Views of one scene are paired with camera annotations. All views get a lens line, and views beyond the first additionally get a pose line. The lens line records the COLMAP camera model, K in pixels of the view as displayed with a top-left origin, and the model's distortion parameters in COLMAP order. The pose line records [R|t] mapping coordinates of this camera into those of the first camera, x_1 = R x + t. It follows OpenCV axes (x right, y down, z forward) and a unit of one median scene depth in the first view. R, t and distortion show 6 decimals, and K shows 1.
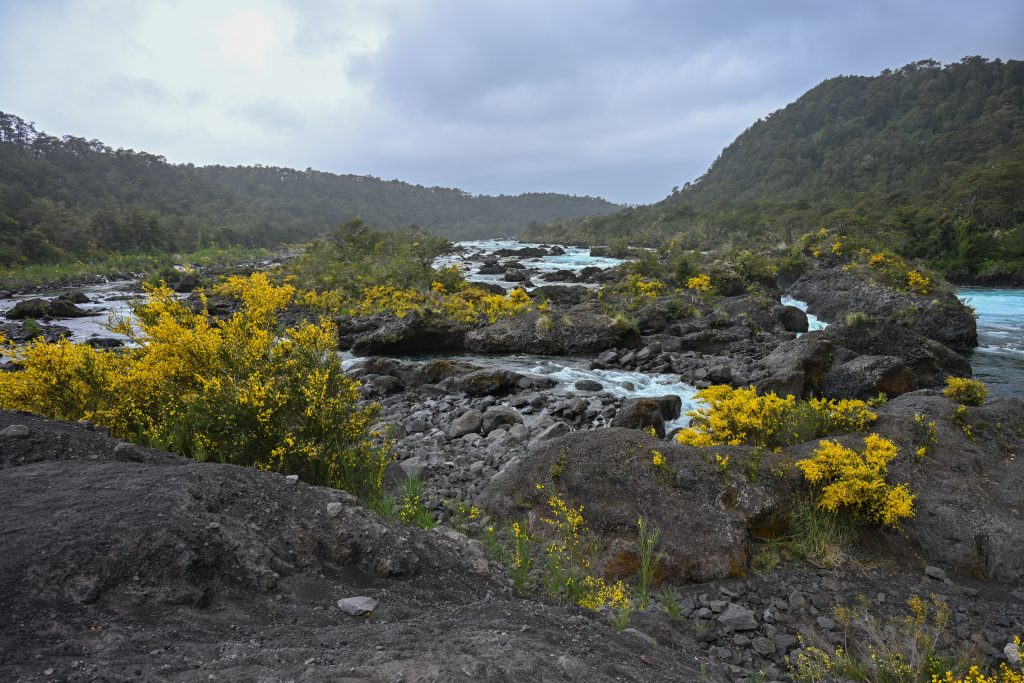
lens RADIAL K [[982.0, 0, 512.1], [0, 982.0, 340.4], [0, 0, 1]] dist [0.050925, 0.000000]
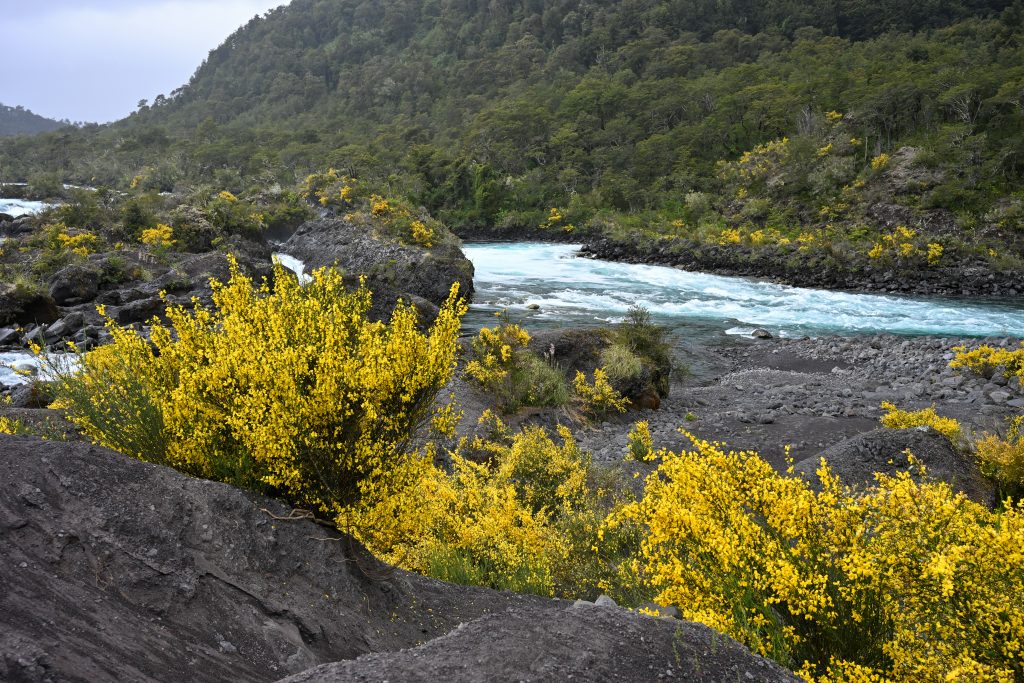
lens RADIAL K [[982.0, 0, 513.1], [0, 982.0, 338.2], [0, 0, 1]] dist [0.050925, 0.000000]
pose [[0.804286, -0.072740, 0.589773, -0.047393], [0.038304, 0.996762, 0.070700, -0.027550], [-0.593006, -0.034272, 0.804468, 0.271657]]
